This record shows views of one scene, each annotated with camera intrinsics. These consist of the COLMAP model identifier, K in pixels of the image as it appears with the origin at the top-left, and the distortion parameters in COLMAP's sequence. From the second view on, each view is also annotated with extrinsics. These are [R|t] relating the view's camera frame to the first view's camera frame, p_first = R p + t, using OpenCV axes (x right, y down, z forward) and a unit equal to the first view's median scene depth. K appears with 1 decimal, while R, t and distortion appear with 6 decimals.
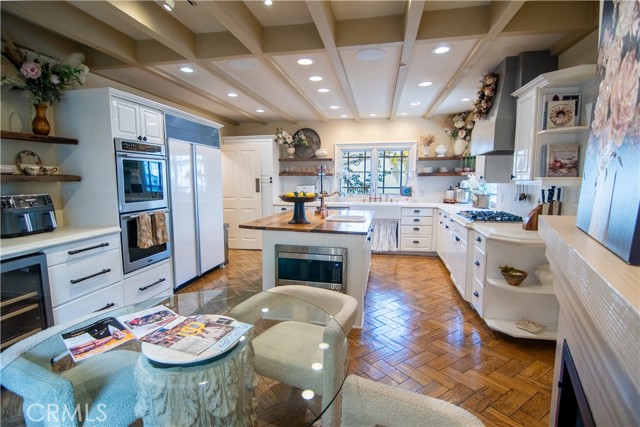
lens RADIAL K [[311.3, 0, 319.2], [0, 311.3, 212.3], [0, 0, 1]] dist [-0.004257, -0.000459]
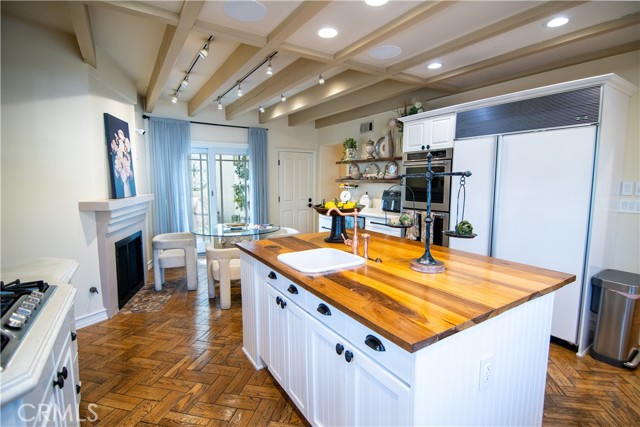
lens RADIAL K [[311.3, 0, 318.7], [0, 311.3, 215.9], [0, 0, 1]] dist [-0.004257, -0.000459]
pose [[-0.716206, 0.084555, -0.692748, 0.481658], [-0.076233, 0.977215, 0.198091, -0.171916], [0.693713, 0.194685, -0.693441, 1.437014]]
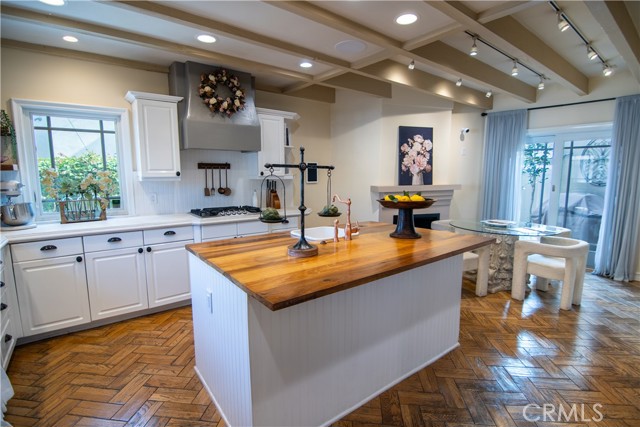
lens RADIAL K [[311.3, 0, 319.9], [0, 311.3, 212.7], [0, 0, 1]] dist [-0.004257, -0.000459]
pose [[-0.765183, -0.080186, 0.638800, -1.085999], [0.076462, 0.973873, 0.213835, -0.202661], [-0.639257, 0.212466, -0.739060, 1.724141]]
